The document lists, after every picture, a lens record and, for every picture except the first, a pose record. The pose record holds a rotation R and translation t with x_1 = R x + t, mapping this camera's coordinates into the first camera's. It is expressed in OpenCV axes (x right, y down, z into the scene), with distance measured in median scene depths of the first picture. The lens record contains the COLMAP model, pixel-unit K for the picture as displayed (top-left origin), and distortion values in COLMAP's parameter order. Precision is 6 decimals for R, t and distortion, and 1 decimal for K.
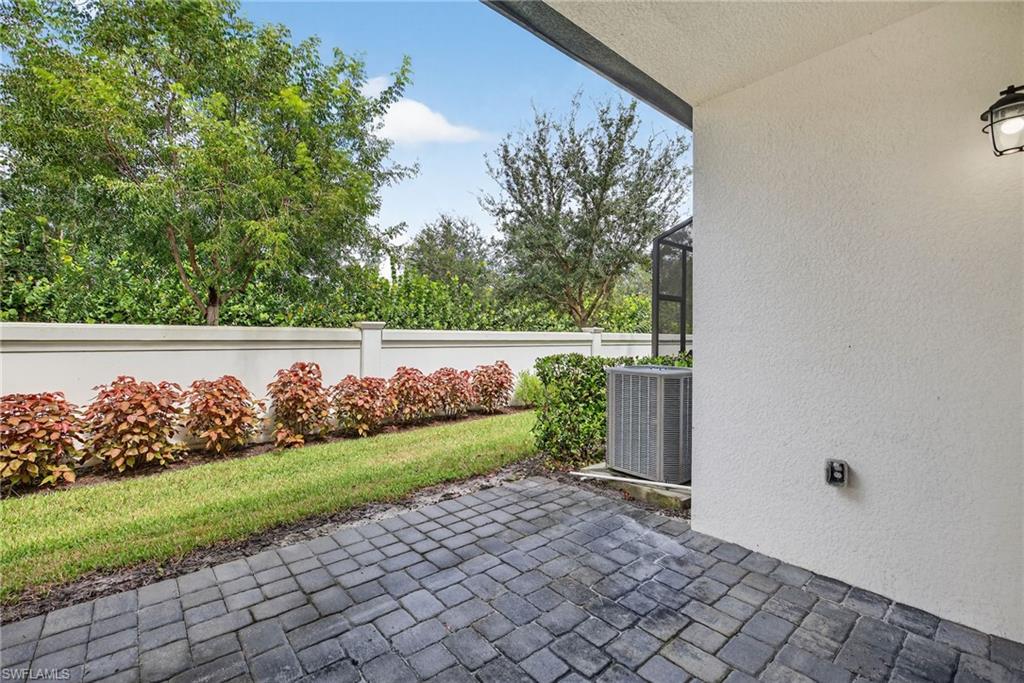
lens RADIAL K [[452.1, 0, 500.2], [0, 452.1, 341.5], [0, 0, 1]] dist [-0.002662, 0.000094]
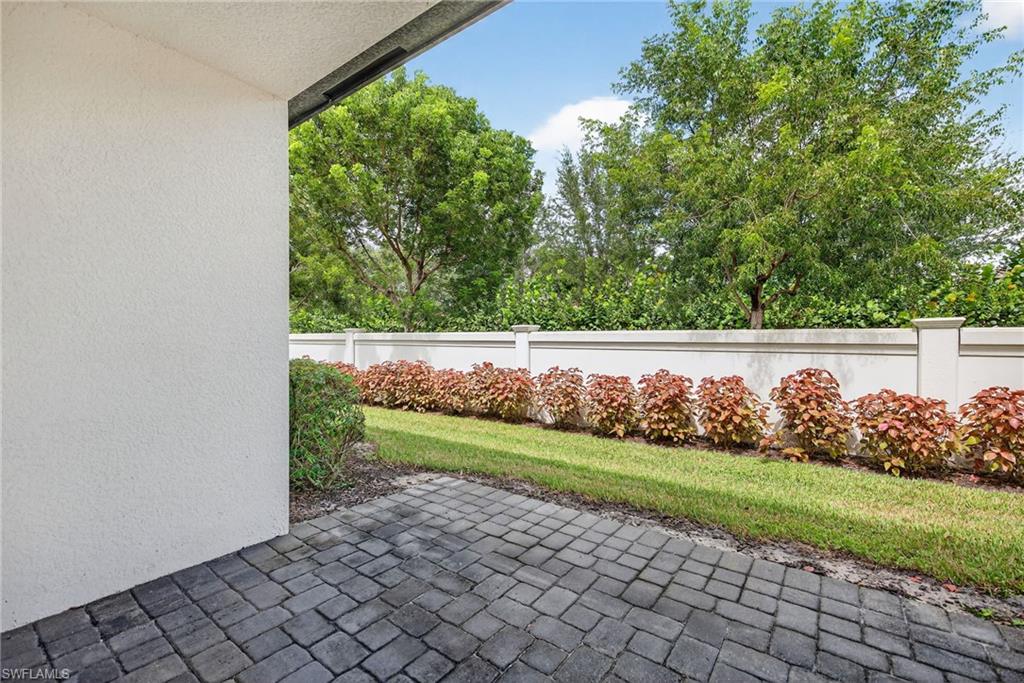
lens RADIAL K [[431.9, 0, 507.0], [0, 431.9, 338.3], [0, 0, 1]] dist [0.002926, 0.000288]
pose [[0.216753, -0.002439, -0.976223, 0.477260], [-0.011567, 0.999920, -0.005066, -0.002536], [0.976158, 0.012390, 0.216708, 0.425840]]
